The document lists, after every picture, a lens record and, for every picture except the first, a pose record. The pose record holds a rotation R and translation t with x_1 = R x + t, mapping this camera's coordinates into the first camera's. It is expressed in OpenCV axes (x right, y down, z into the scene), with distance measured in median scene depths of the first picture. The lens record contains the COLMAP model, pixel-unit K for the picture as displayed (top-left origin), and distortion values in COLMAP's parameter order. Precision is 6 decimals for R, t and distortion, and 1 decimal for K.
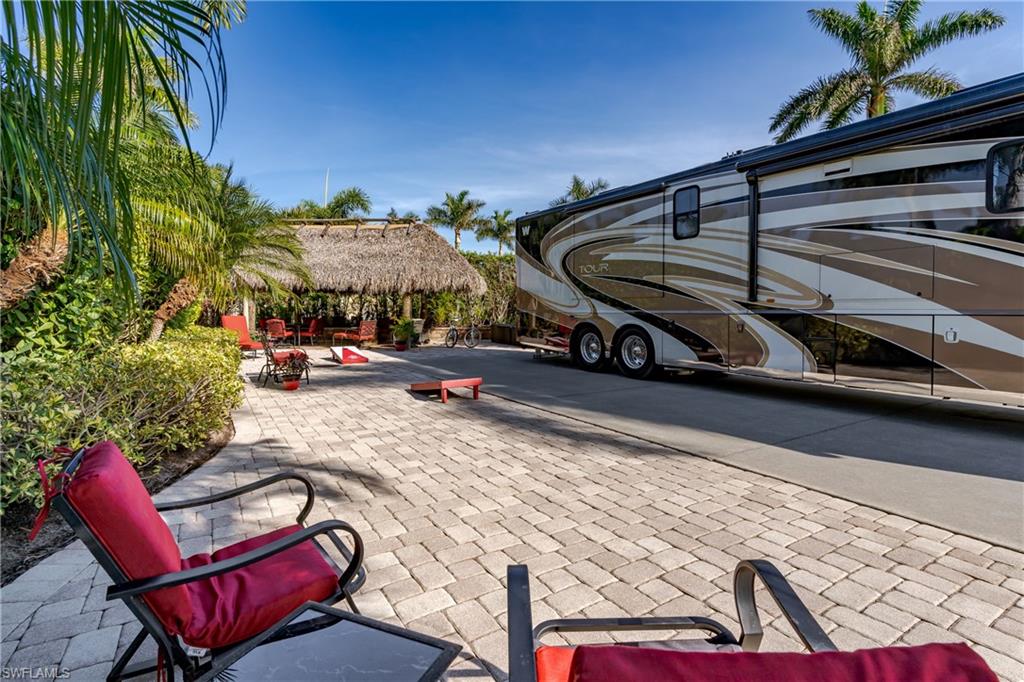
lens RADIAL K [[487.2, 0, 513.0], [0, 487.2, 340.3], [0, 0, 1]] dist [-0.000481, -0.000046]
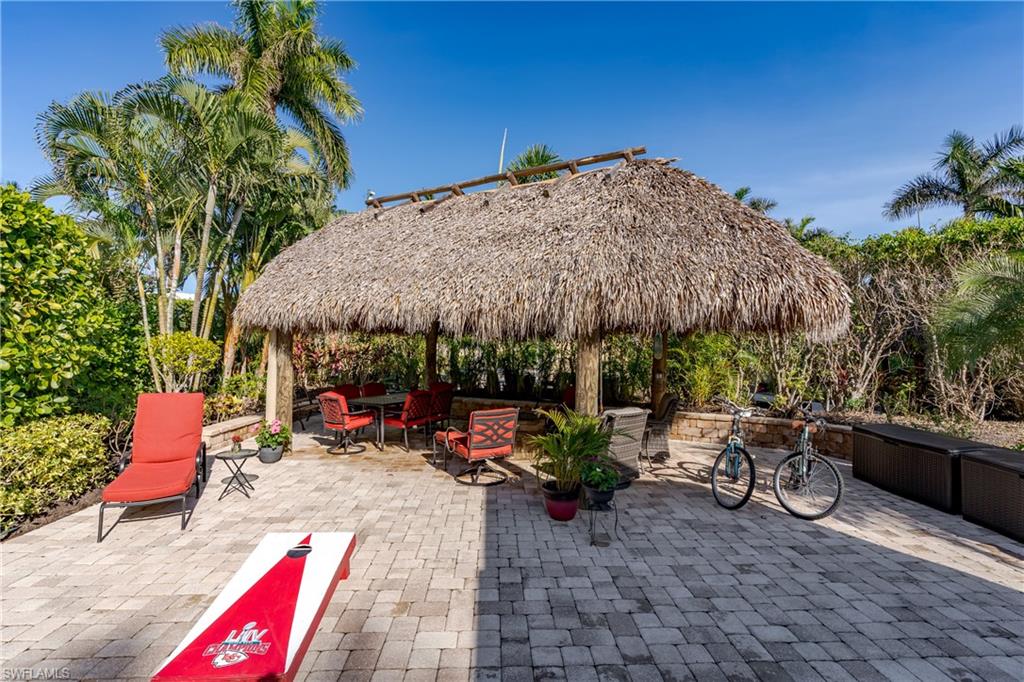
lens RADIAL K [[487.2, 0, 513.0], [0, 487.2, 340.3], [0, 0, 1]] dist [-0.000481, -0.000046]
pose [[0.865542, -0.001555, -0.500835, -0.095853], [-0.041800, 0.996282, -0.075332, -0.067228], [0.499090, 0.086138, 0.862259, 0.688041]]
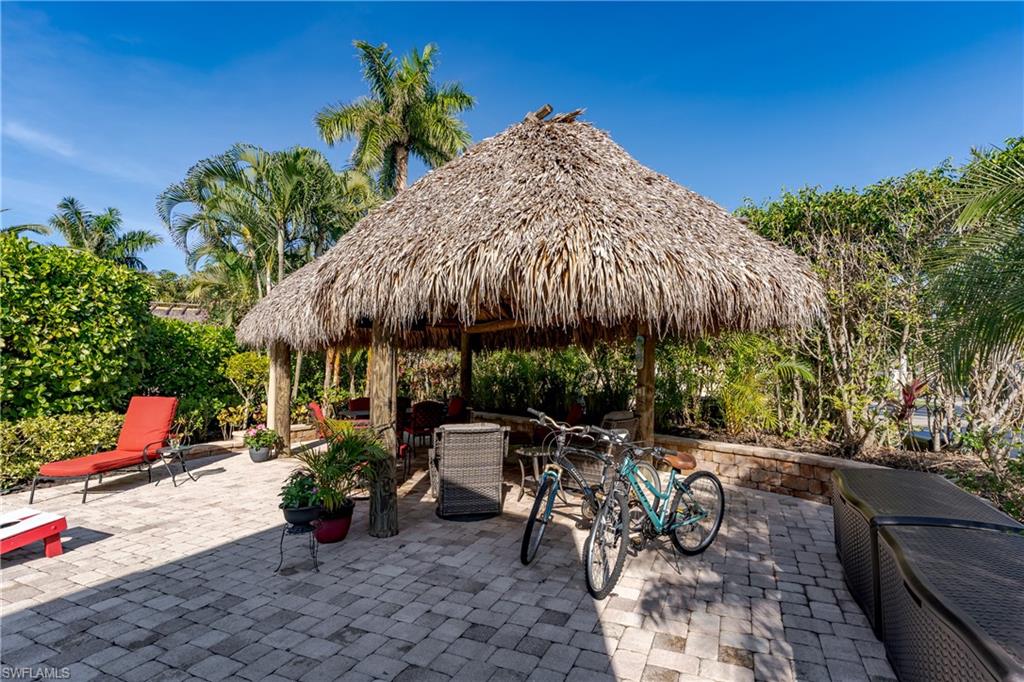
lens RADIAL K [[491.9, 0, 514.6], [0, 491.9, 356.2], [0, 0, 1]] dist [0.001412, 0.000206]
pose [[0.545663, -0.029187, -0.837496, 0.070661], [-0.055721, 0.995918, -0.071012, -0.068814], [0.836150, 0.085415, 0.541809, 0.911339]]
